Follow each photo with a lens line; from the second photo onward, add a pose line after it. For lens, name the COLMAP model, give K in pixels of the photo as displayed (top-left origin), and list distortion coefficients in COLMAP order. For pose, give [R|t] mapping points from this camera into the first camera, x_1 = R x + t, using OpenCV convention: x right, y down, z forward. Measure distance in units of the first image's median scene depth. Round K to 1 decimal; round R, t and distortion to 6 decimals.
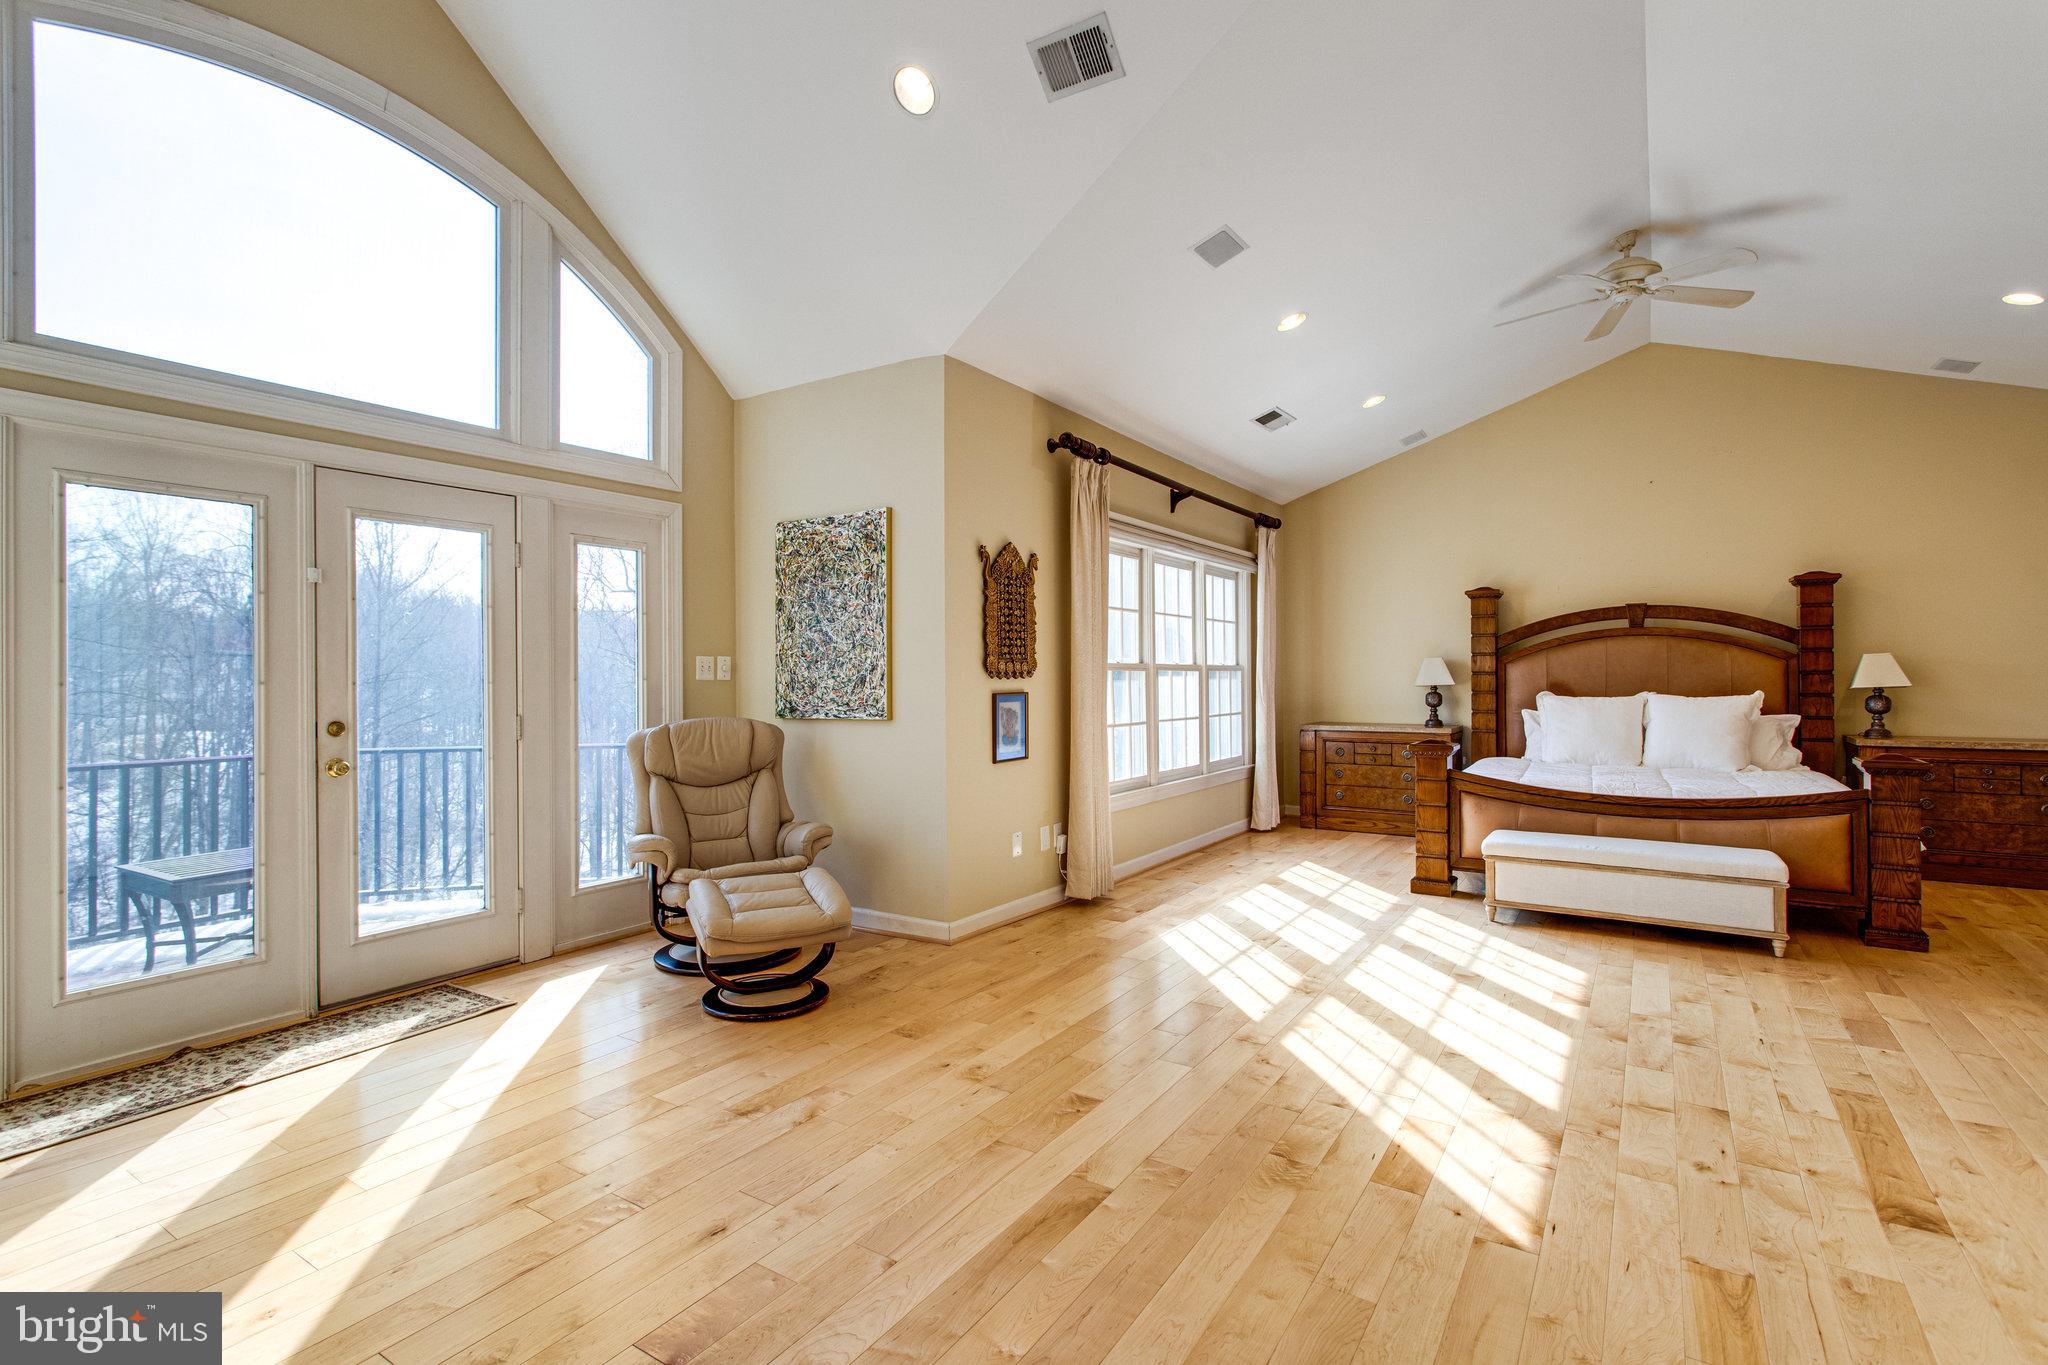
lens RADIAL K [[985.1, 0, 1023.6], [0, 985.1, 683.9], [0, 0, 1]] dist [0.005301, 0.000760]
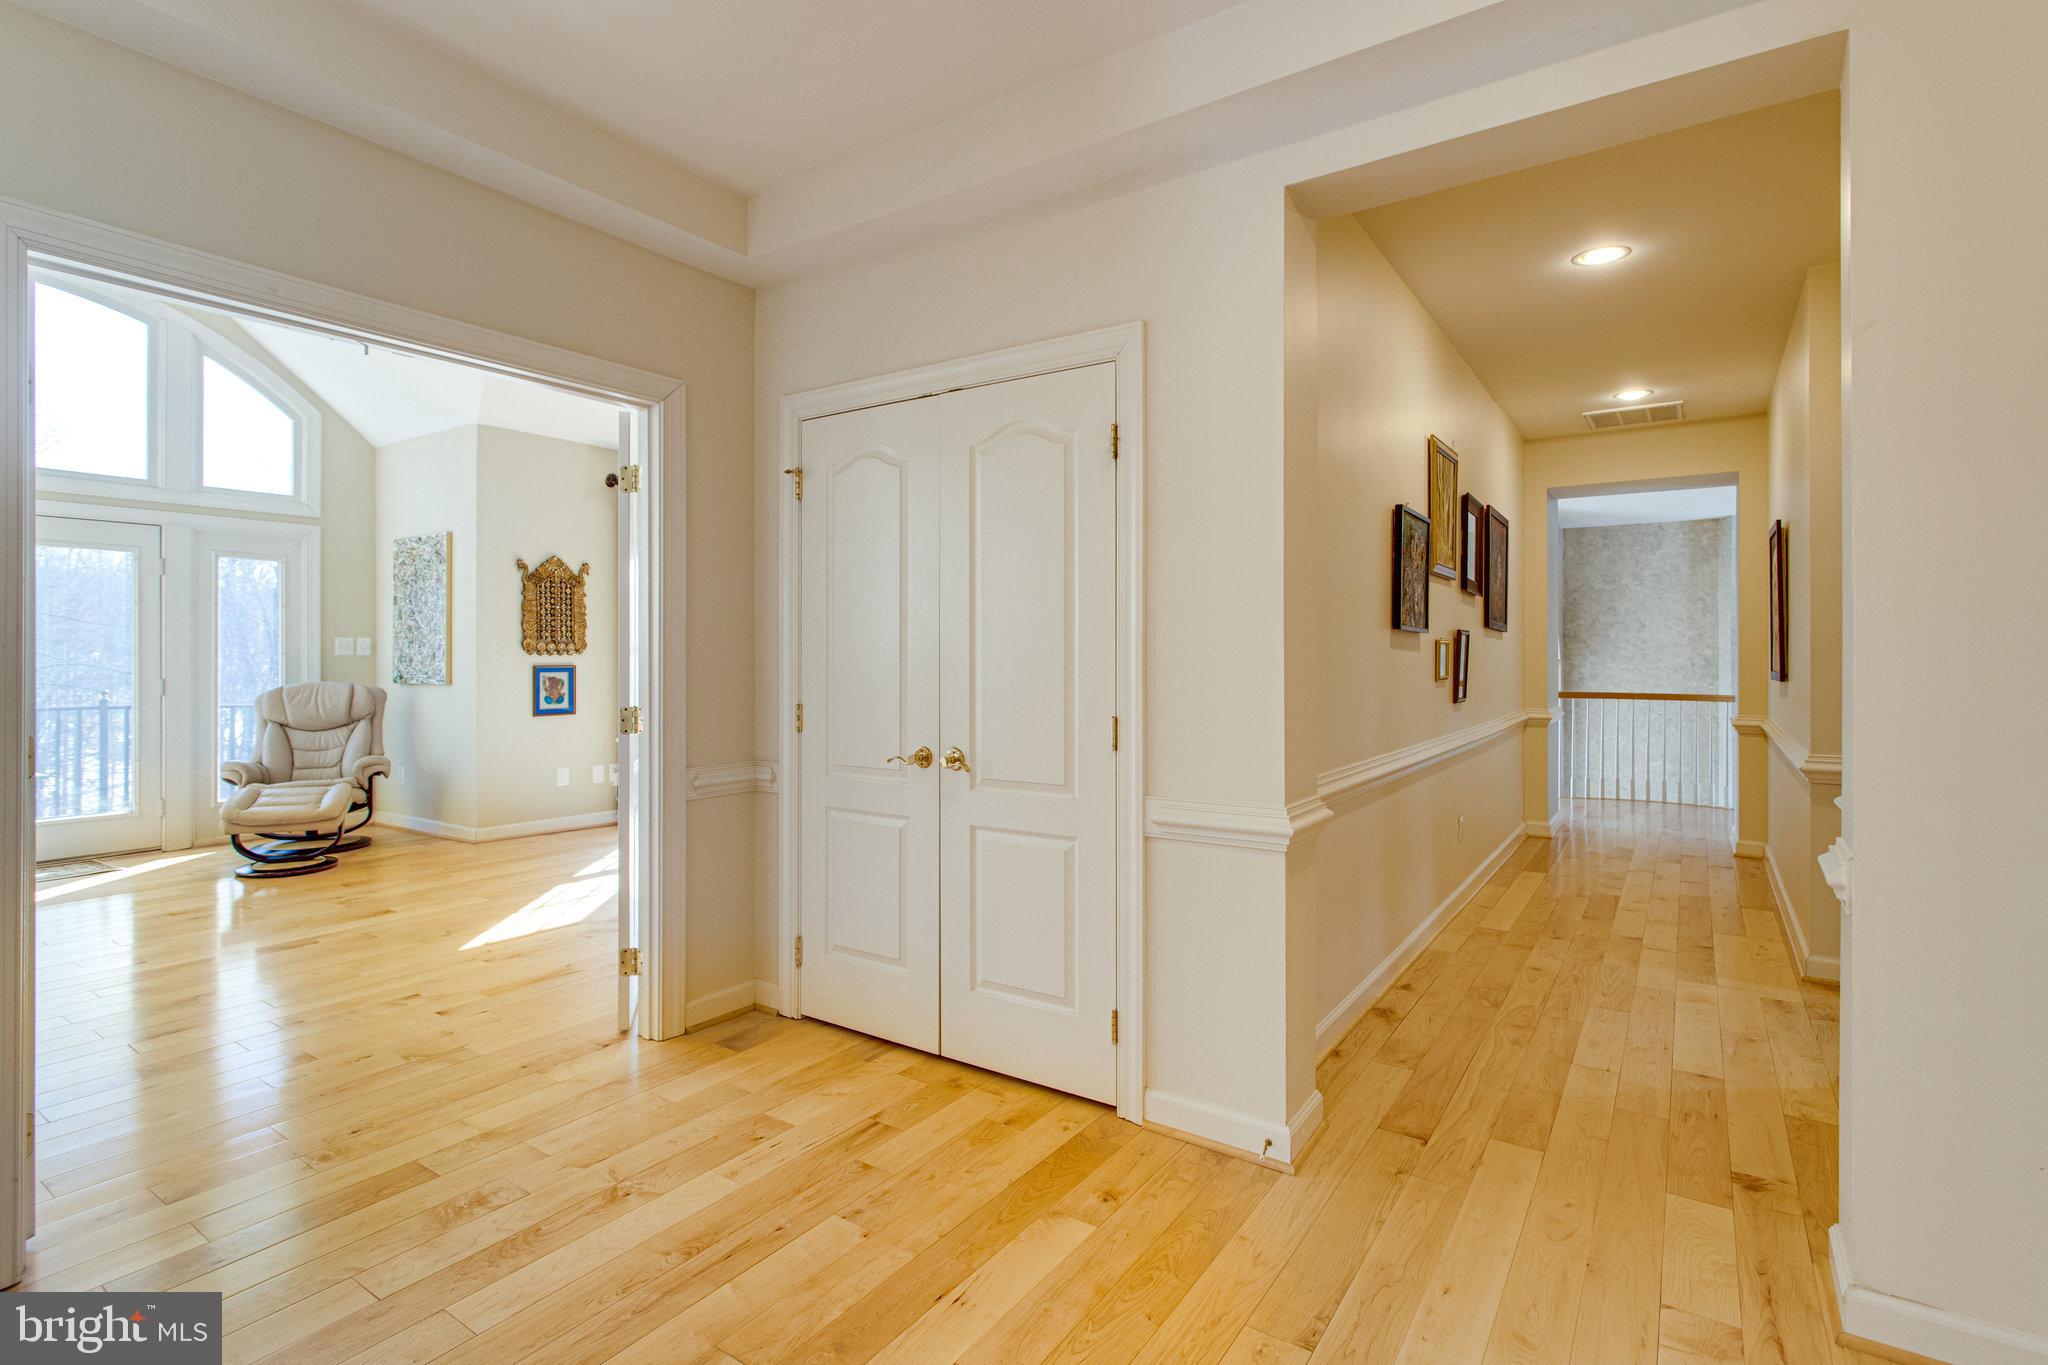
lens RADIAL K [[985.1, 0, 1027.7], [0, 985.1, 667.4], [0, 0, 1]] dist [0.005301, 0.000760]
pose [[0.999759, 0.006991, -0.020826, 0.690432], [-0.006859, 0.999956, 0.006428, -0.002165], [0.020870, -0.006283, 0.999762, -0.367175]]
